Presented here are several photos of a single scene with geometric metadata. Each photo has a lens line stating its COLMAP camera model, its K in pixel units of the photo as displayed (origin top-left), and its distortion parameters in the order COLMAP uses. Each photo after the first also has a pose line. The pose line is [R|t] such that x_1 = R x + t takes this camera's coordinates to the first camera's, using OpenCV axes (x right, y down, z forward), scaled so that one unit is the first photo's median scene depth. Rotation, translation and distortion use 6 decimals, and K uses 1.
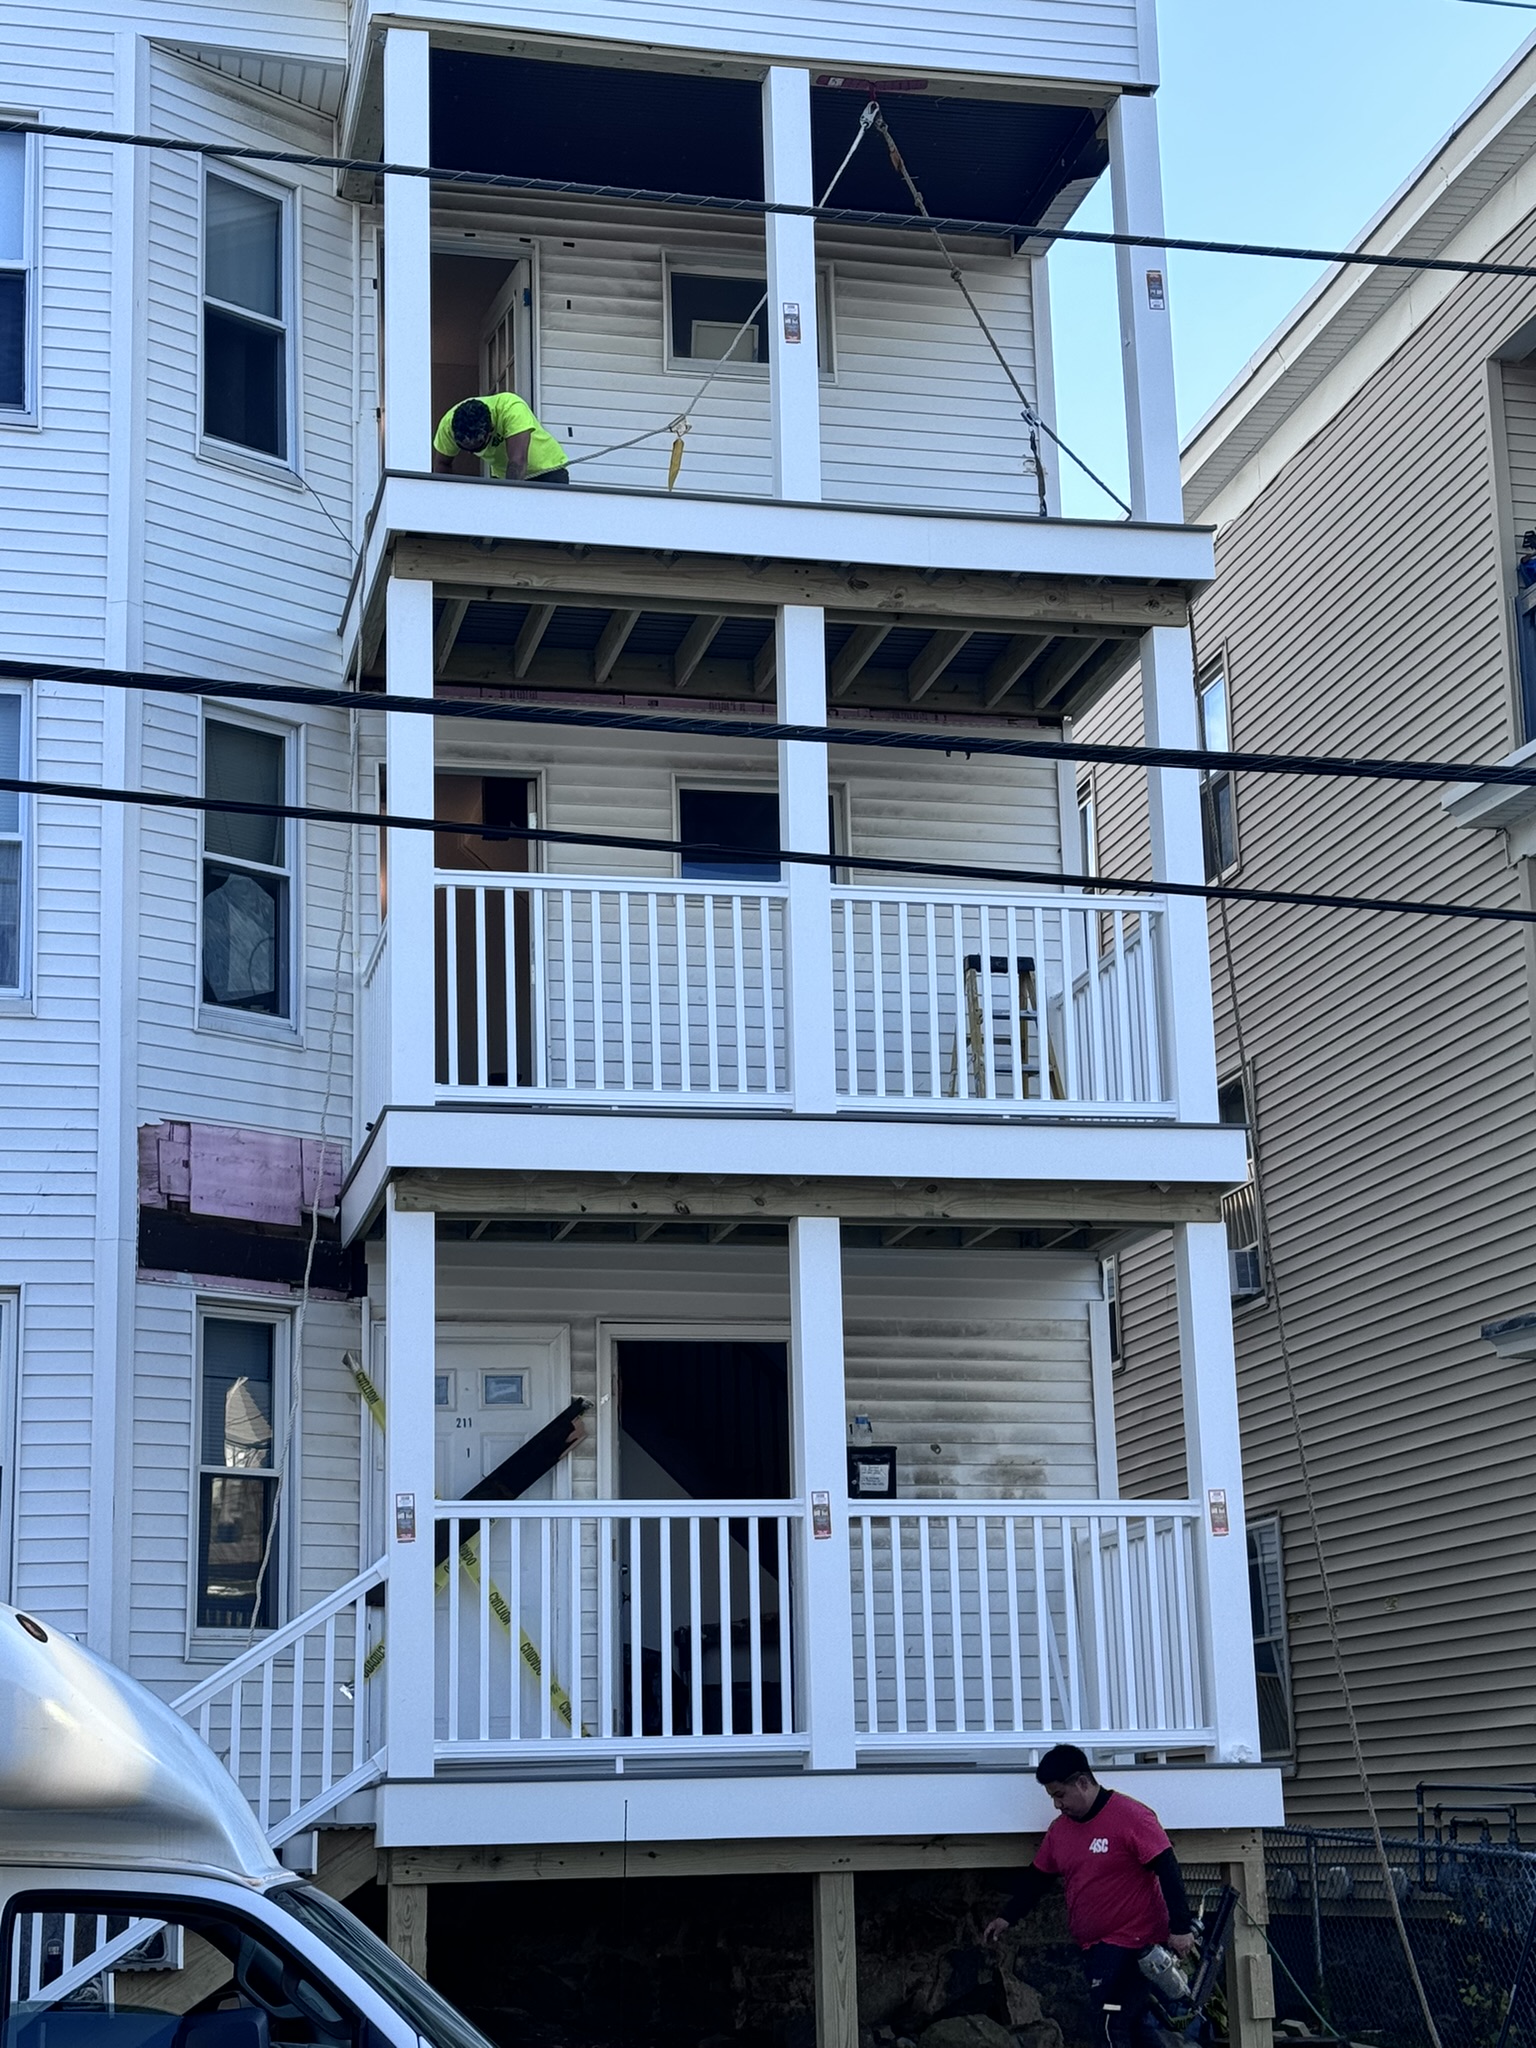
lens RADIAL K [[3296.1, 0, 748.9], [0, 3296.1, 1054.0], [0, 0, 1]] dist [0.121871, 0.000000]
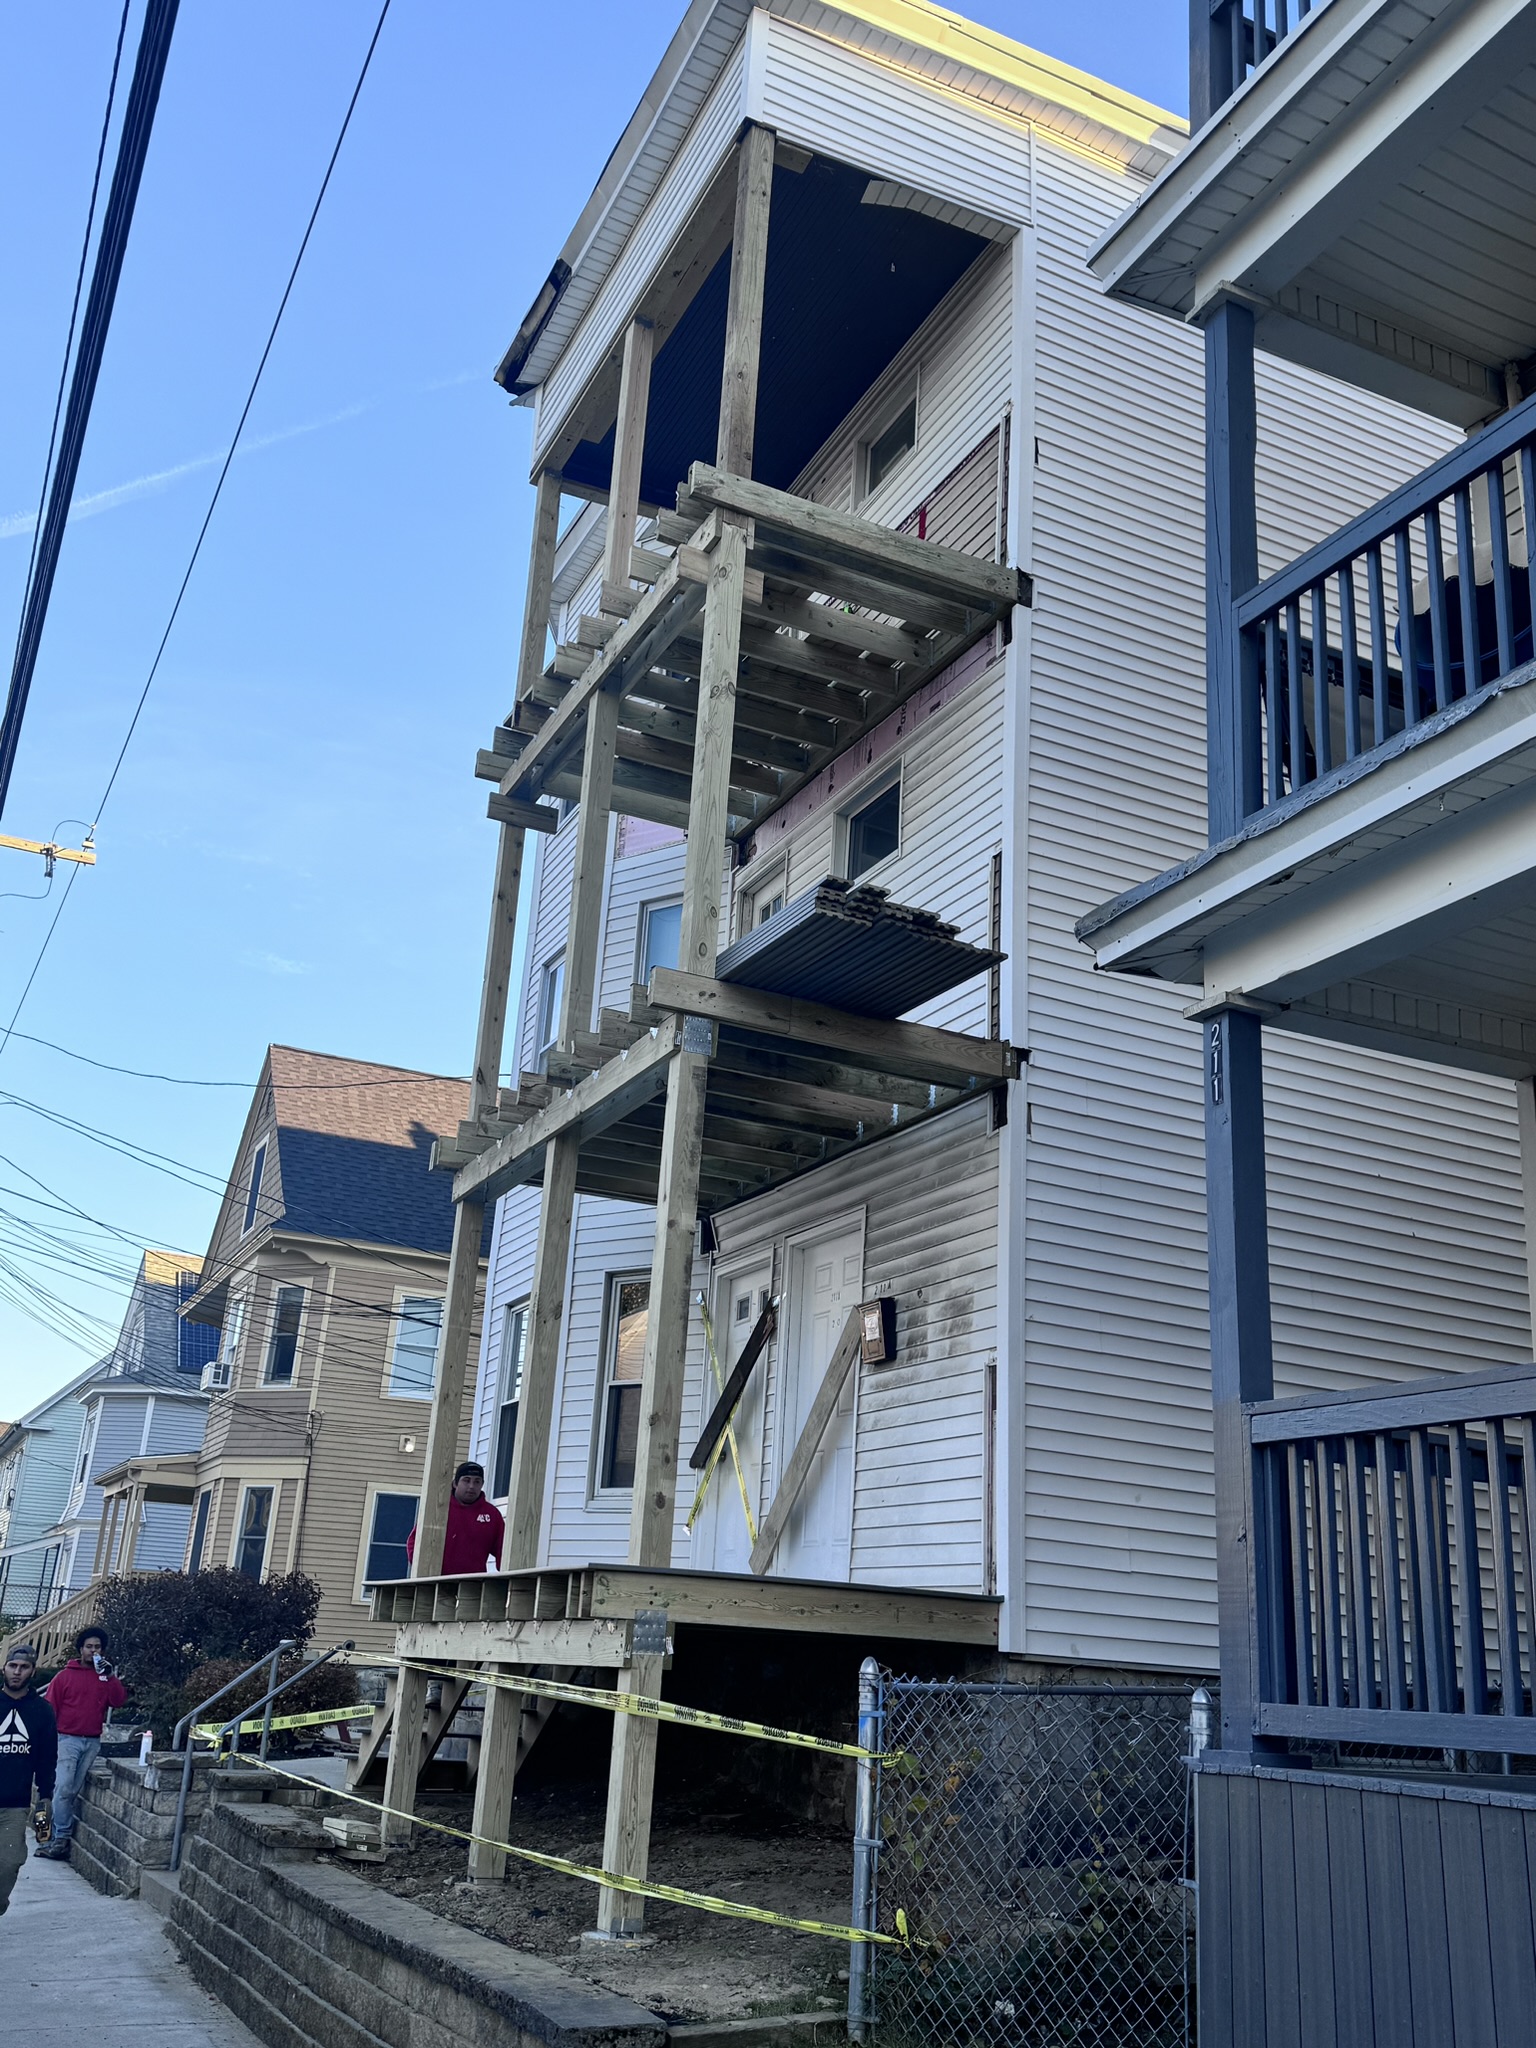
lens RADIAL K [[1838.5, 0, 789.2], [0, 1838.5, 1031.9], [0, 0, 1]] dist [0.090190, -0.020953]
pose [[0.237202, -0.282480, -0.929484, 0.653262], [0.170320, 0.954063, -0.246484, 0.183311], [0.956413, -0.099843, 0.274418, 0.811601]]
